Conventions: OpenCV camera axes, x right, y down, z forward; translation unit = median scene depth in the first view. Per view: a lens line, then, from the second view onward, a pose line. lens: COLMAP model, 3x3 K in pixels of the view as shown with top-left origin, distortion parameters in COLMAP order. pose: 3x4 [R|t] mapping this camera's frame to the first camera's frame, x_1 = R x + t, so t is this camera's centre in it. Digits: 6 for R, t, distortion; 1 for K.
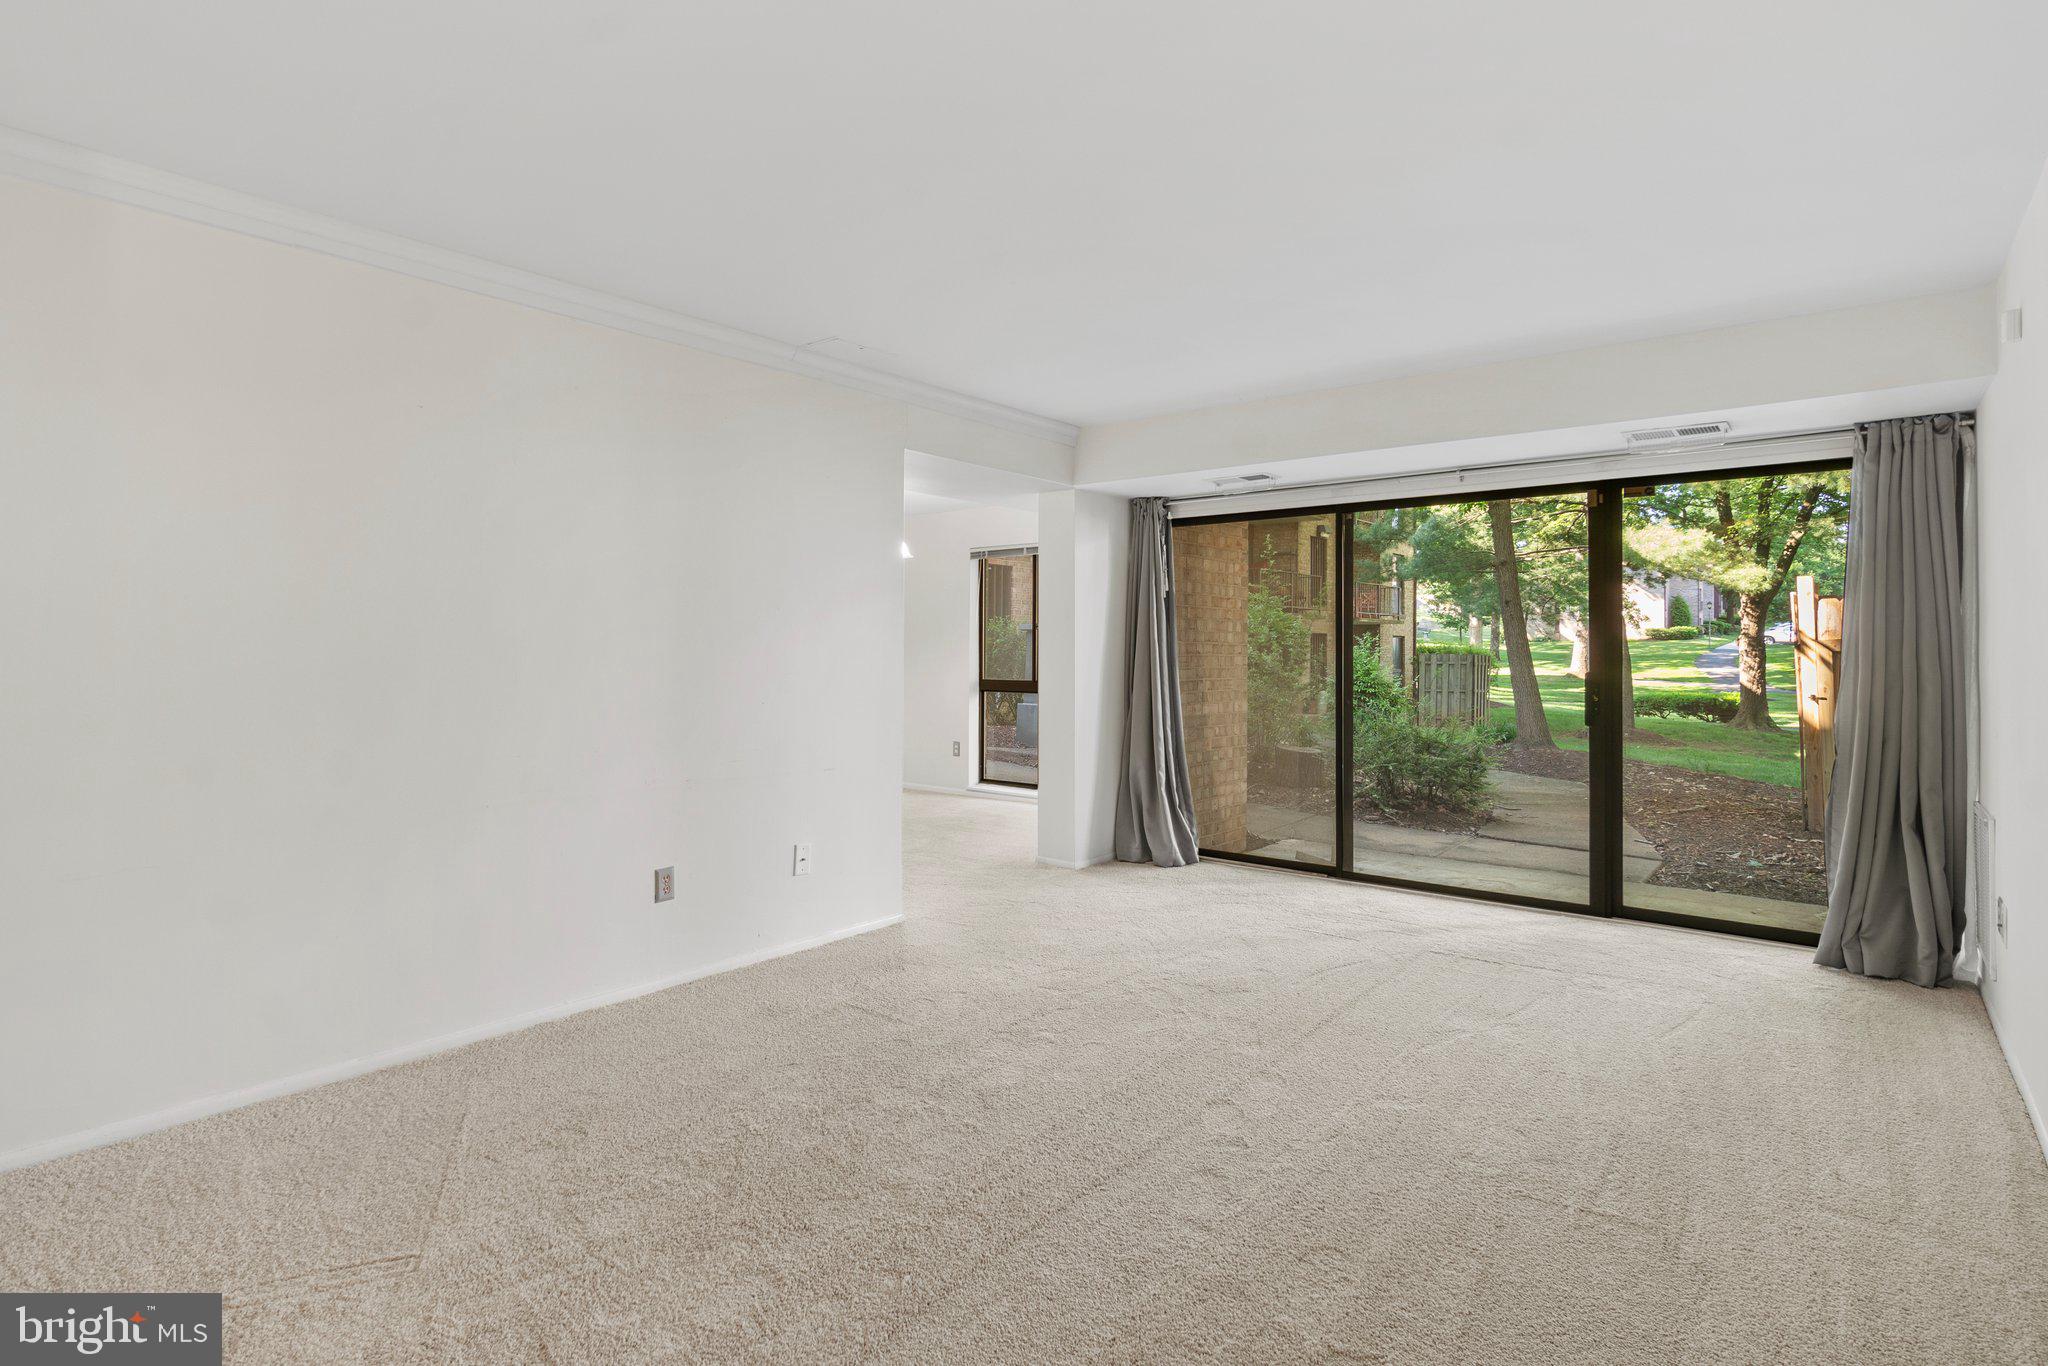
lens RADIAL K [[1023.4, 0, 1016.4], [0, 1023.4, 638.8], [0, 0, 1]] dist [-0.014292, 0.001183]
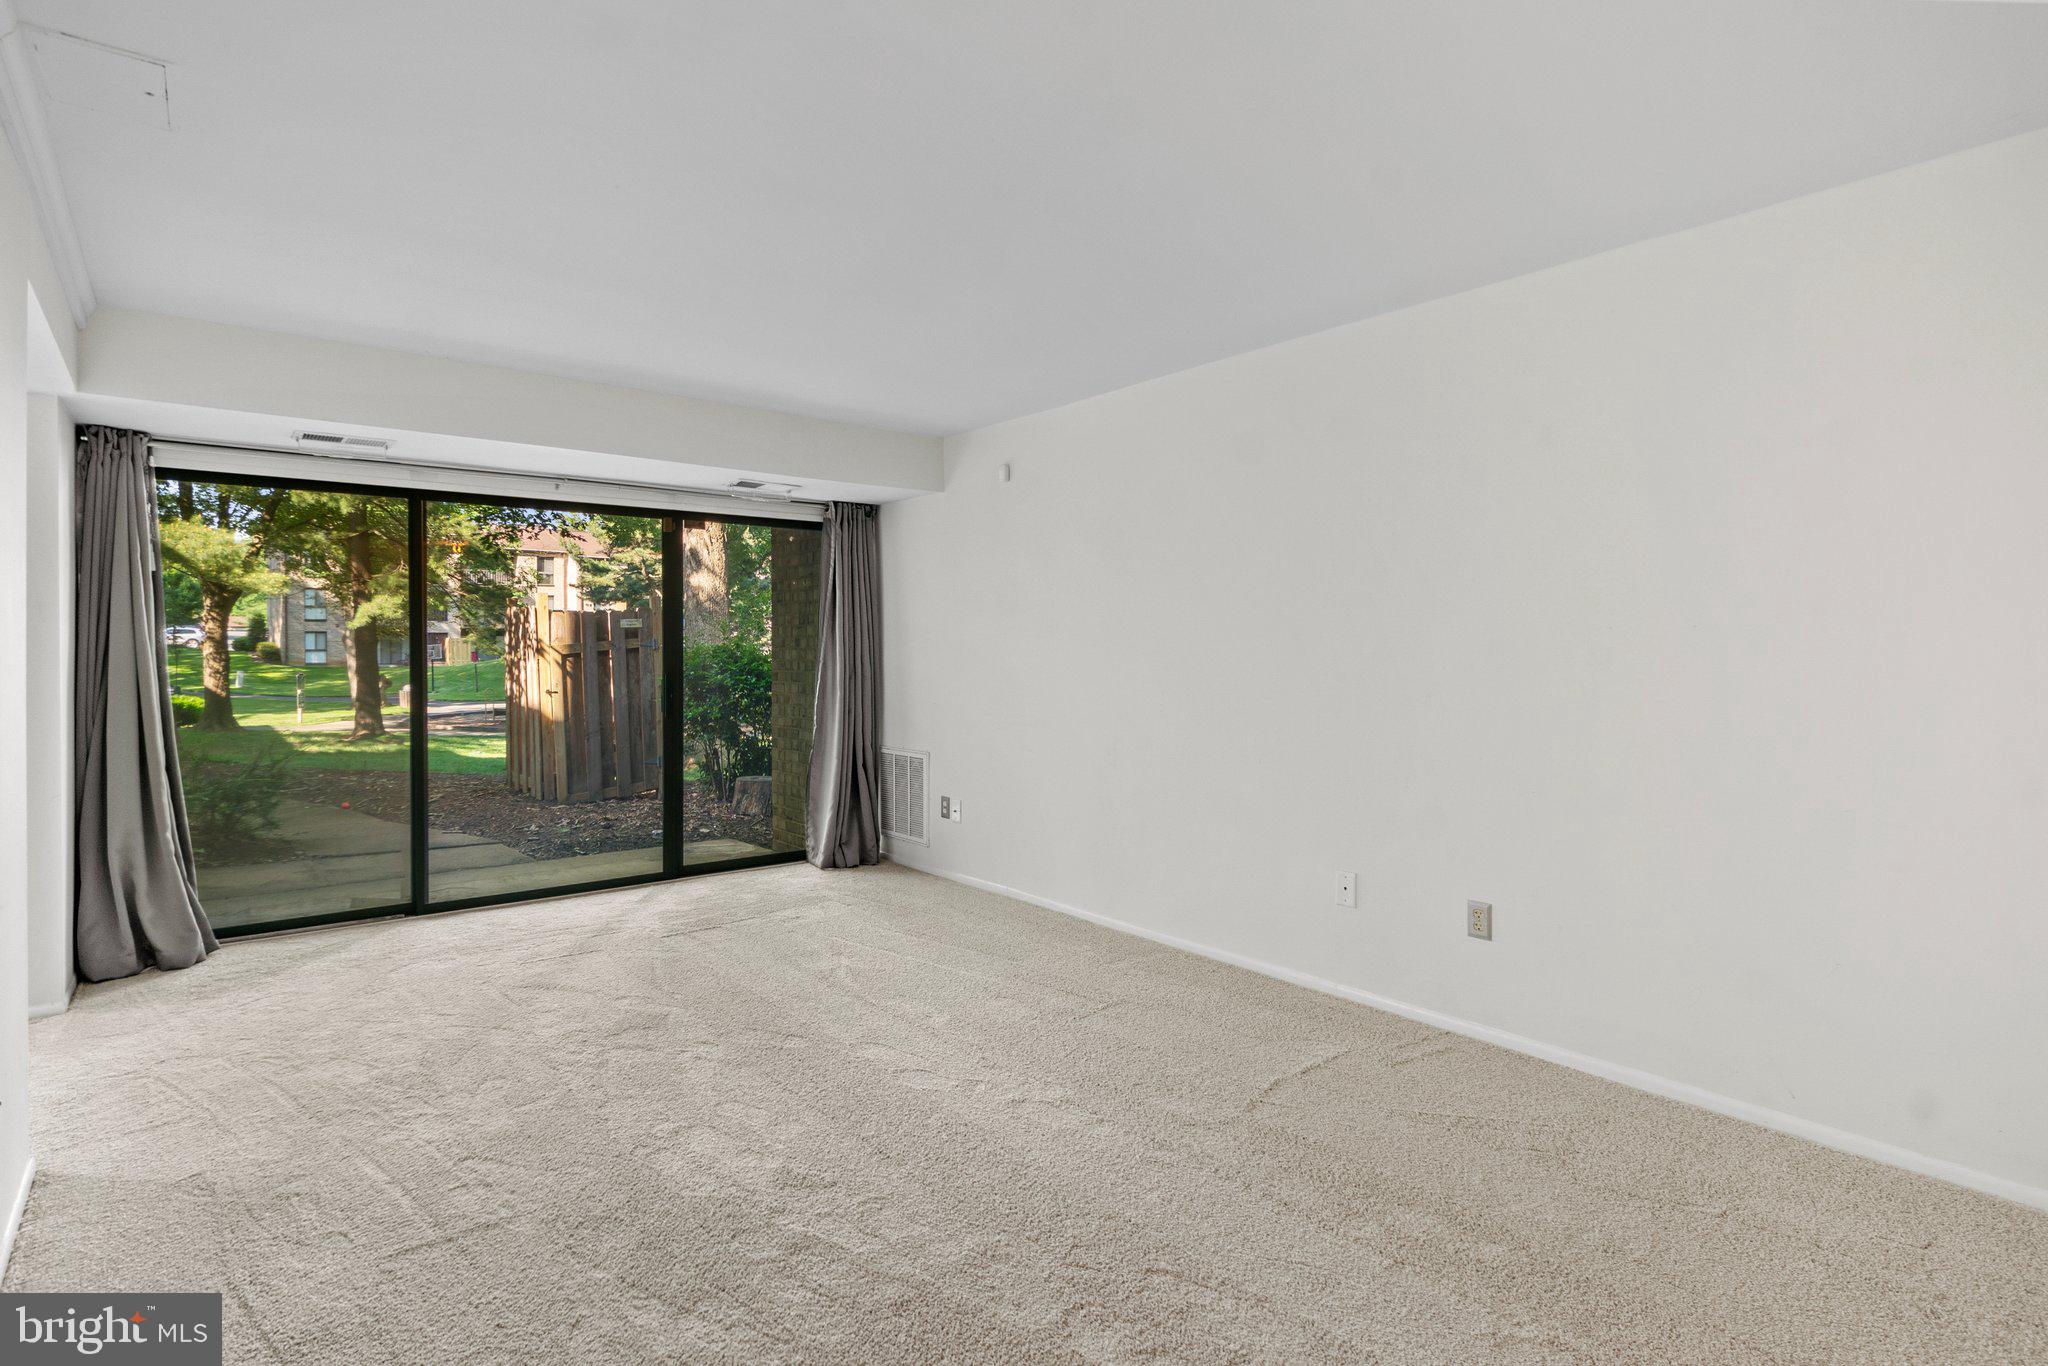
lens RADIAL K [[951.8, 0, 1021.9], [0, 951.8, 678.1], [0, 0, 1]] dist [-0.002988, -0.000850]
pose [[0.240101, -0.028631, 0.970326, -0.370684], [-0.007351, 0.999483, 0.031310, 0.000504], [-0.970720, -0.014650, 0.239766, 0.317056]]
